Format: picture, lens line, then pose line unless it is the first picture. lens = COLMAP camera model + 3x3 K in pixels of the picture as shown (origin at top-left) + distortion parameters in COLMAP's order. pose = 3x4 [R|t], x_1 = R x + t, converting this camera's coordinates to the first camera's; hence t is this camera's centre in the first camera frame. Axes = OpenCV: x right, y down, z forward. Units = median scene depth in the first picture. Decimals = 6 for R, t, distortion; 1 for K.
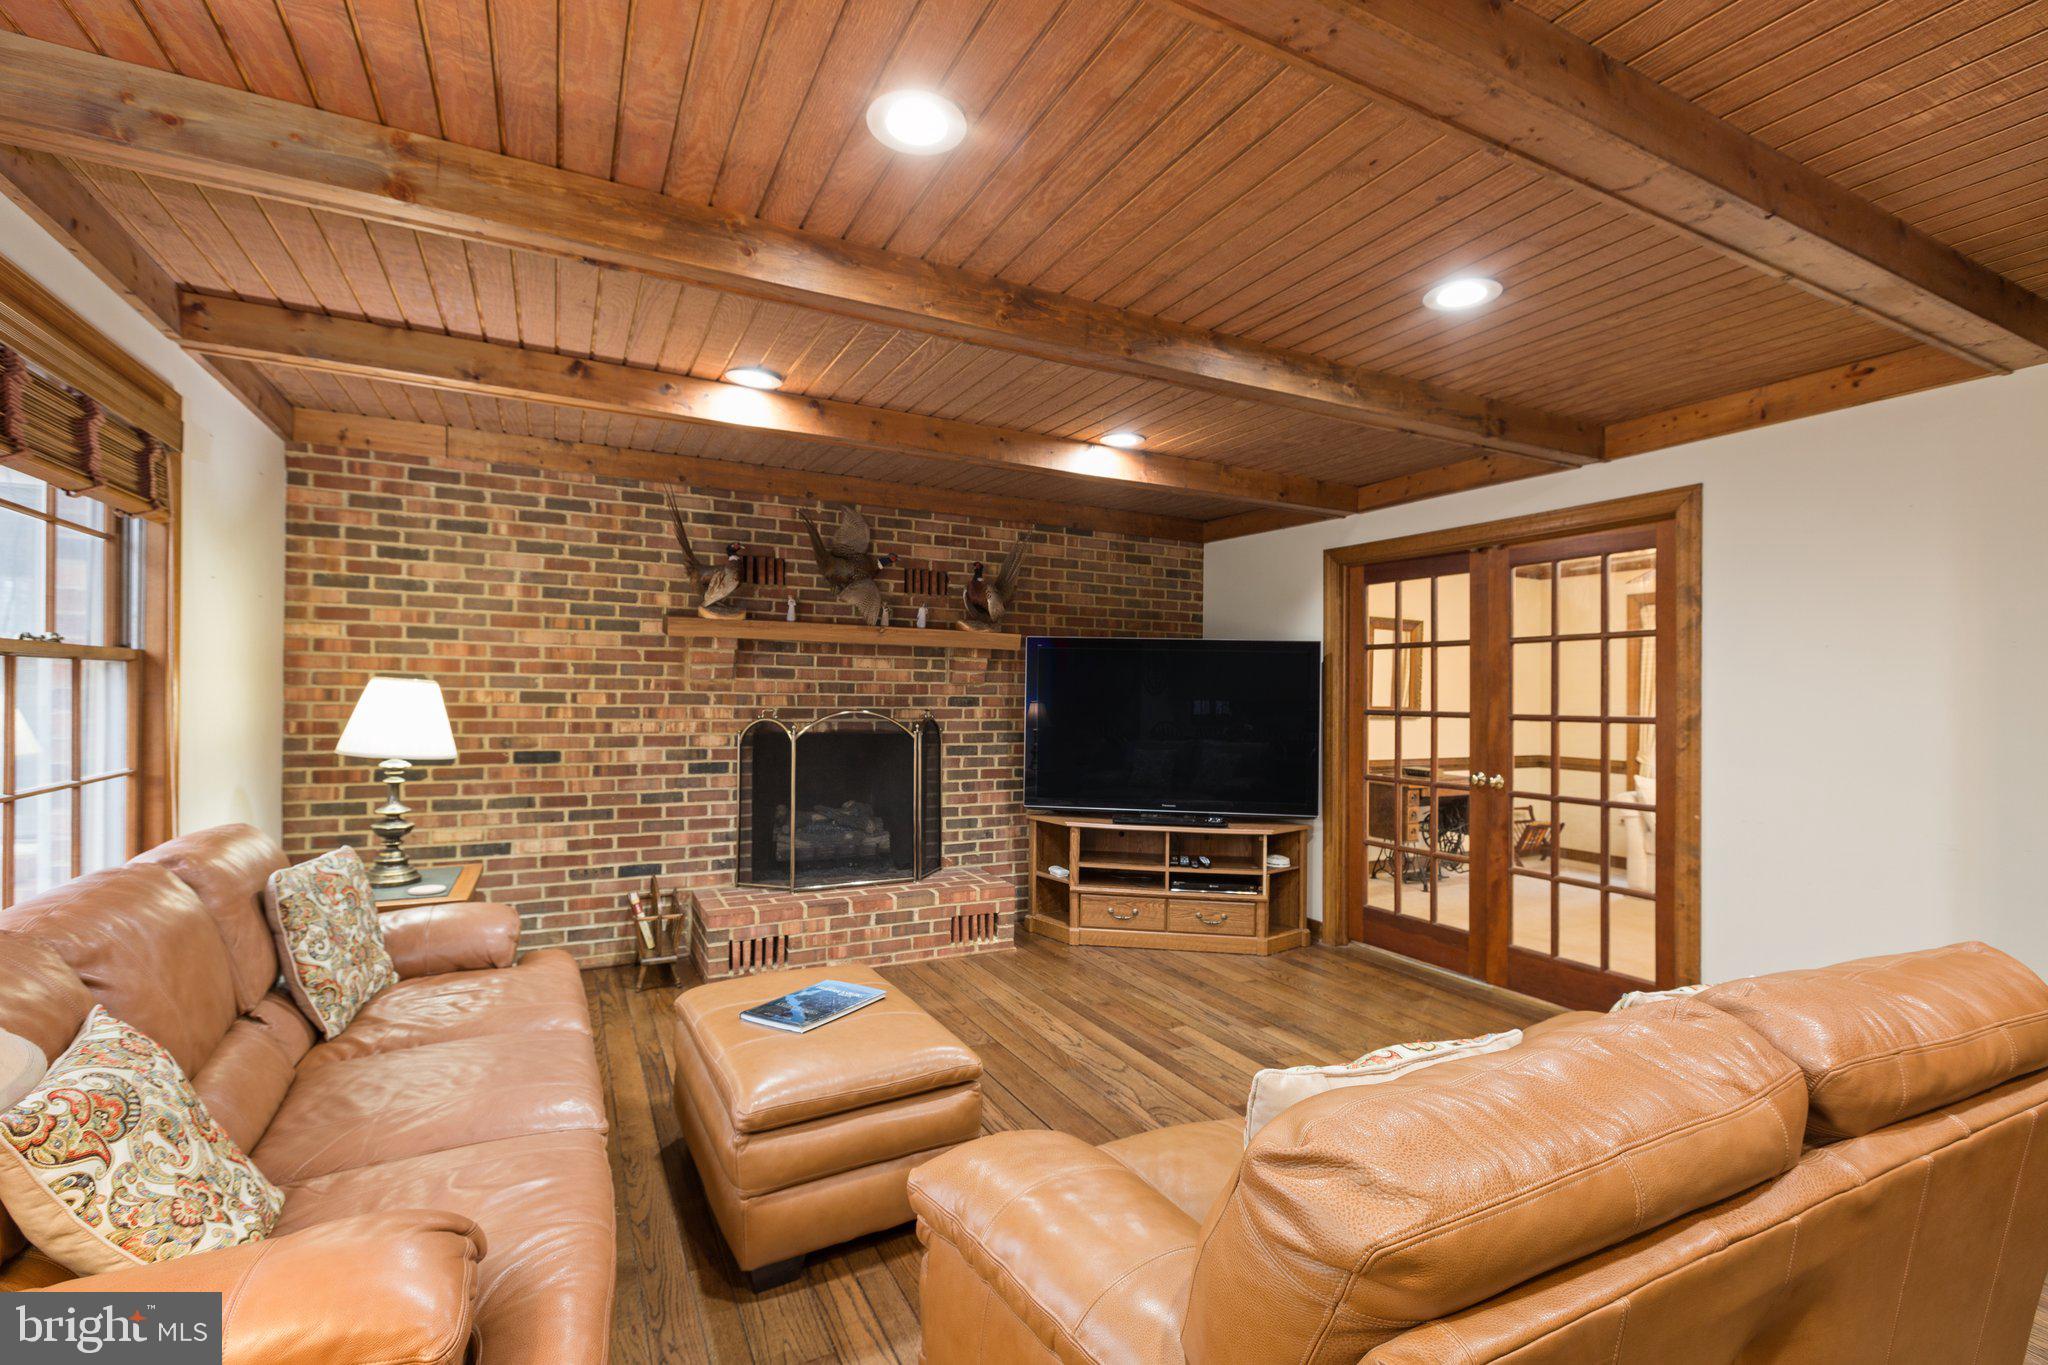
lens RADIAL K [[897.3, 0, 1008.6], [0, 897.3, 687.5], [0, 0, 1]] dist [0.002938, -0.000316]
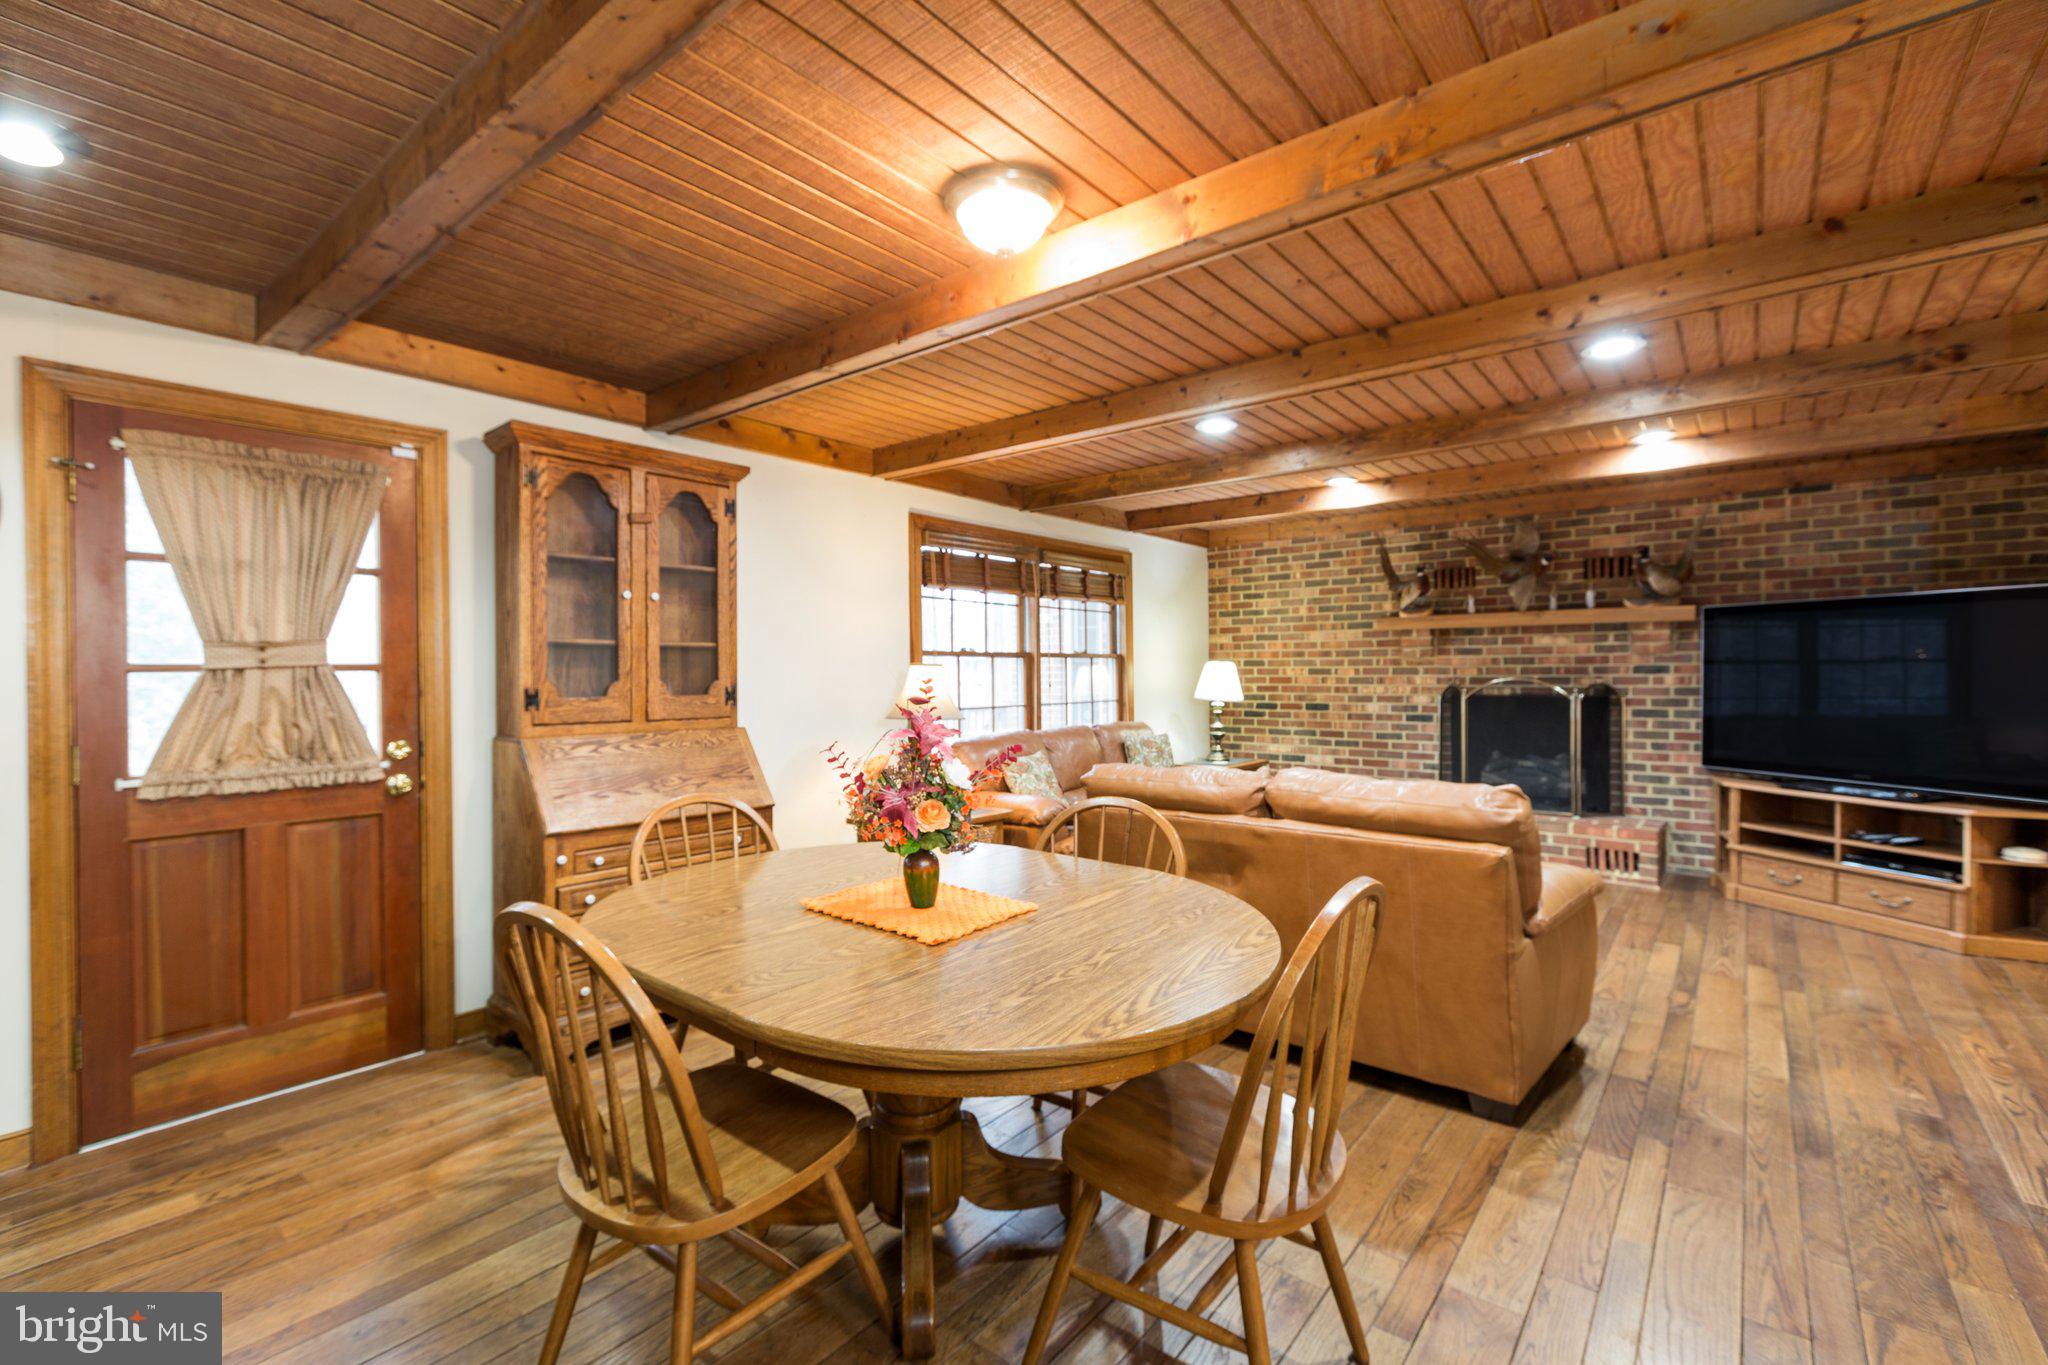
lens RADIAL K [[897.3, 0, 1020.1], [0, 897.3, 682.2], [0, 0, 1]] dist [0.002938, -0.000316]
pose [[0.409454, -0.007873, -0.912297, 0.741835], [0.018052, 0.999837, -0.000526, 0.020310], [0.912152, -0.016253, 0.409529, -0.193041]]
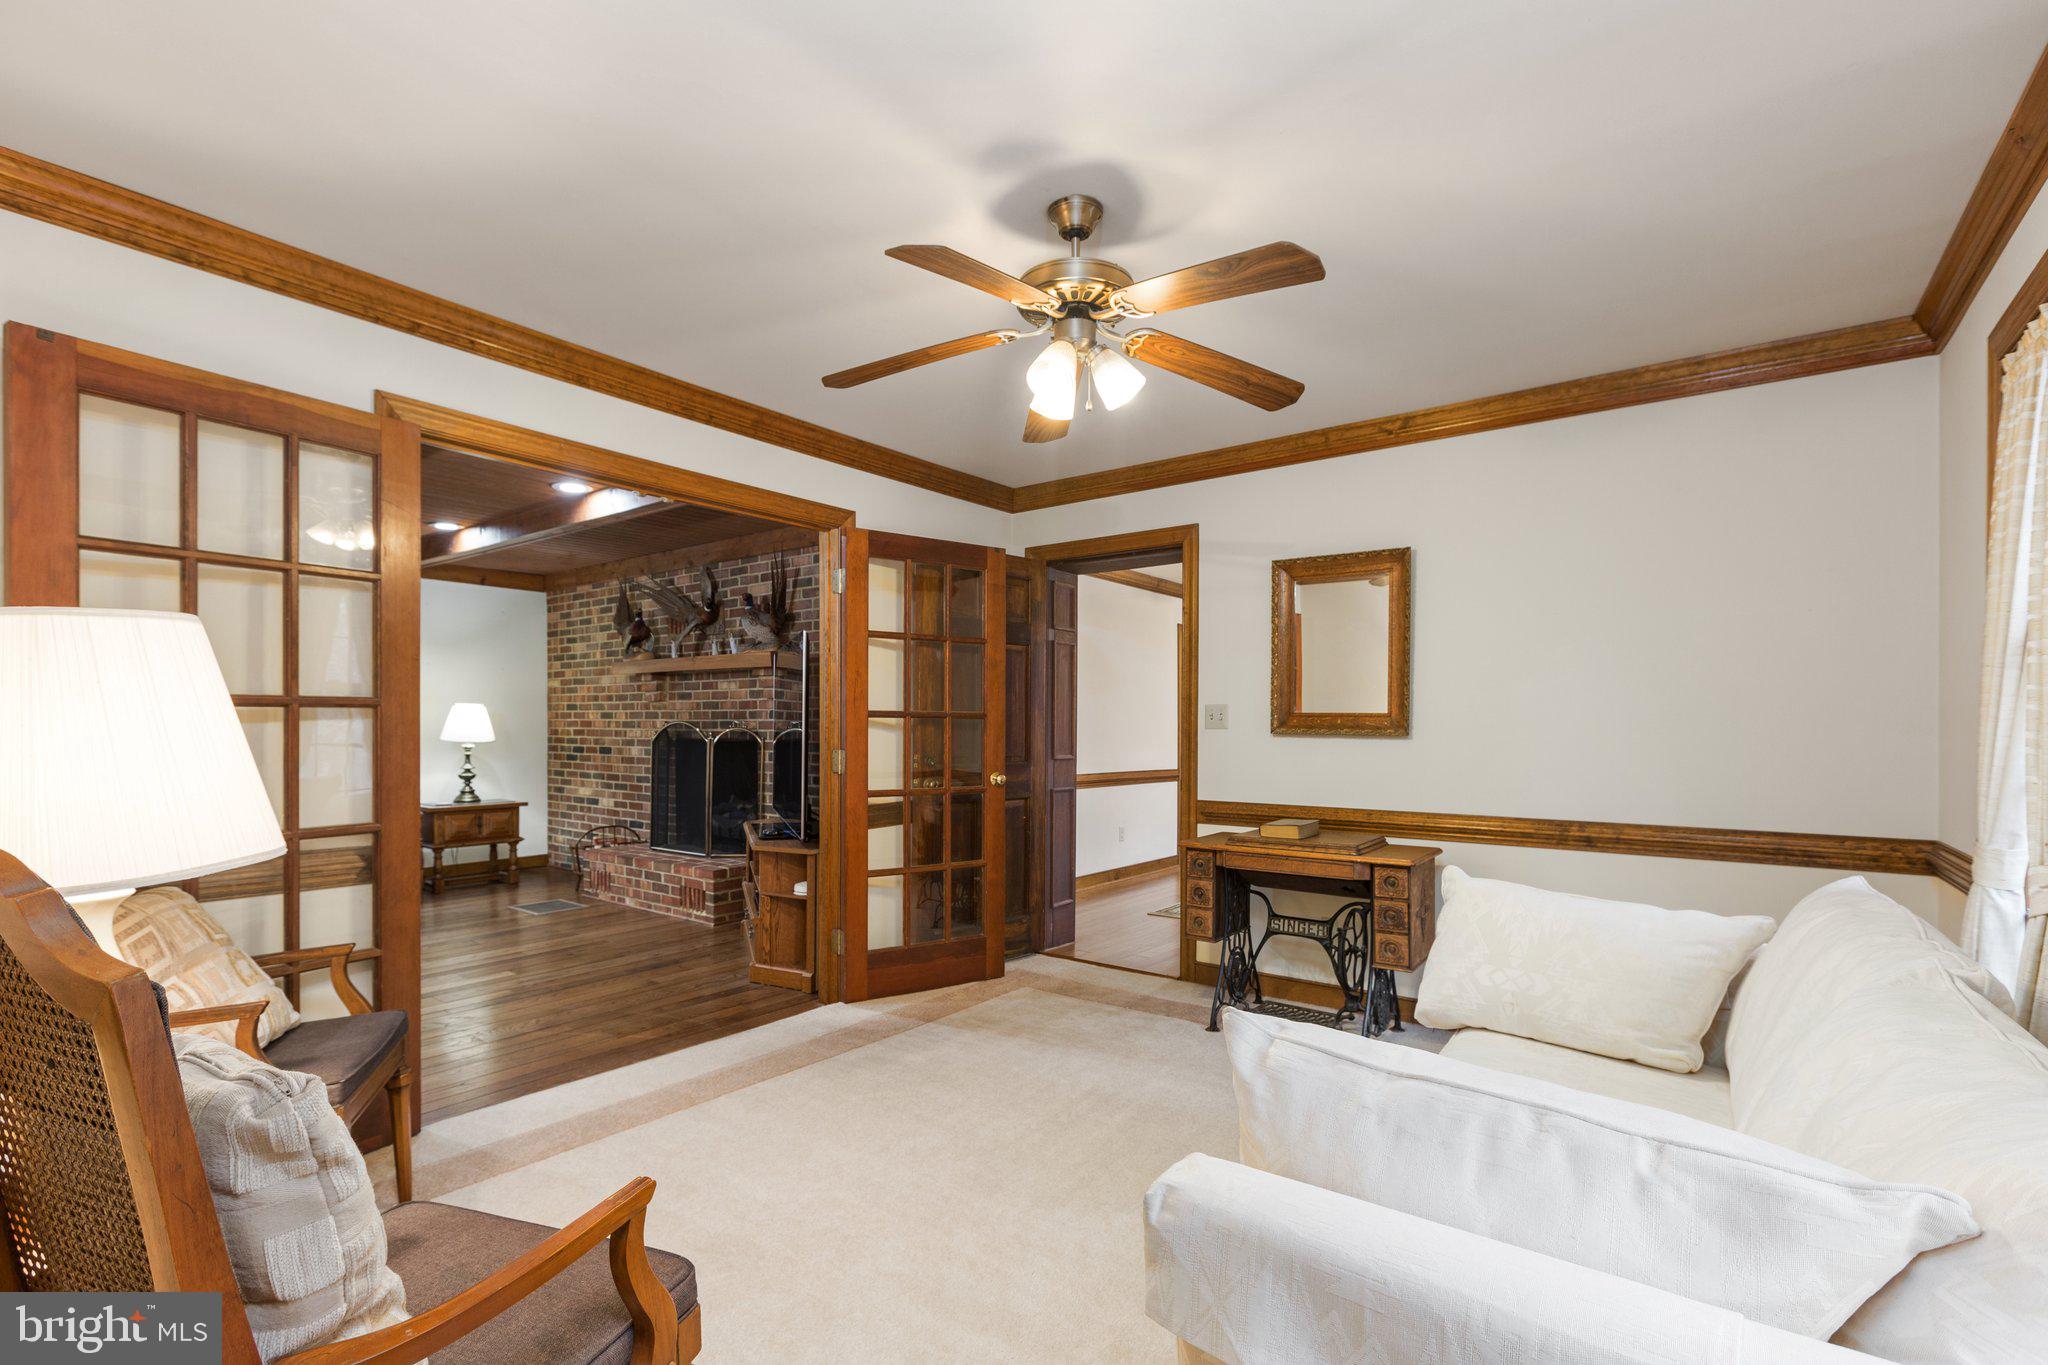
lens RADIAL K [[897.3, 0, 1018.3], [0, 897.3, 742.3], [0, 0, 1]] dist [0.002938, -0.000316]
pose [[0.450881, 0.001227, -0.892583, 1.273874], [0.005400, 0.999977, 0.004103, 0.055483], [0.892568, -0.006670, 0.450864, 0.870685]]
